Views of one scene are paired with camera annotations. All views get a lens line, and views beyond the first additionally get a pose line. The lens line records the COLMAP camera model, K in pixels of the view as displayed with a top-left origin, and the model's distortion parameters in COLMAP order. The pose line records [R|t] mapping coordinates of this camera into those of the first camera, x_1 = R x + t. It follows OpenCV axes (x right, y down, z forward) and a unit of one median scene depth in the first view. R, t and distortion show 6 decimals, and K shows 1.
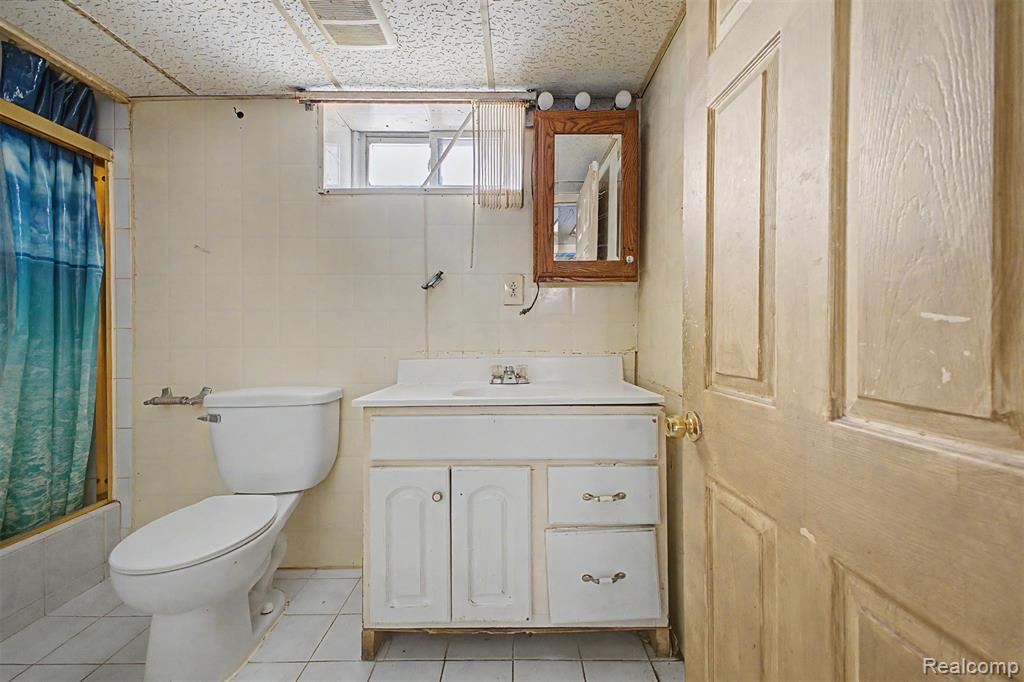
lens RADIAL K [[408.5, 0, 512.8], [0, 408.5, 335.6], [0, 0, 1]] dist [0.020024, -0.007425]
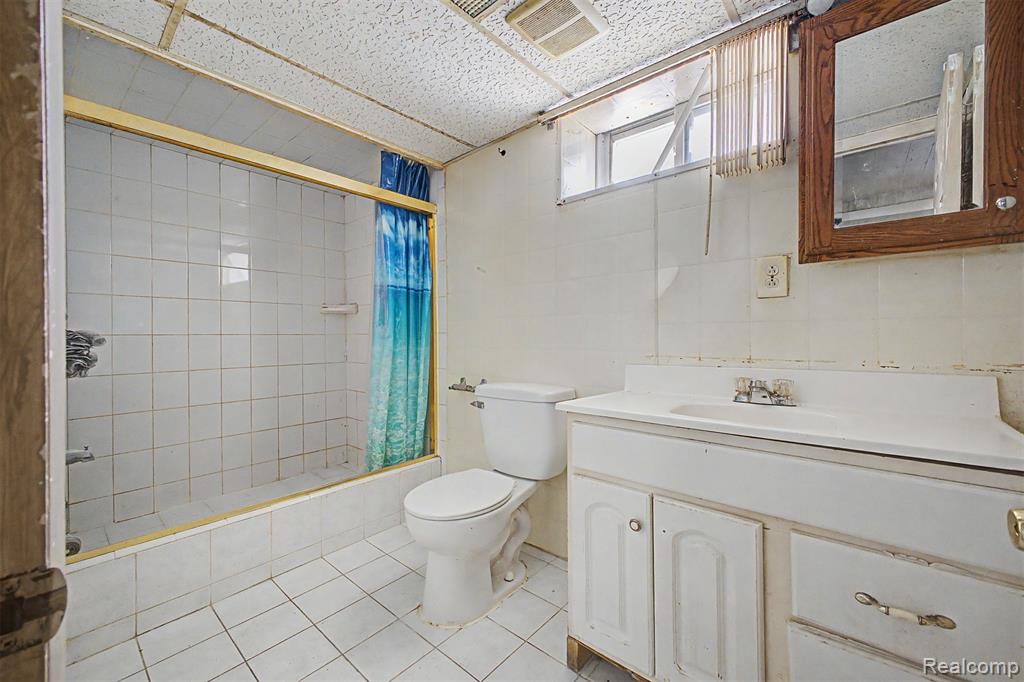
lens RADIAL K [[408.5, 0, 512.8], [0, 408.5, 335.6], [0, 0, 1]] dist [0.020024, -0.007425]
pose [[0.753721, -0.001932, -0.657191, 0.148774], [0.003929, 0.999991, 0.001566, -0.009407], [0.657183, -0.003763, 0.753722, 0.132749]]
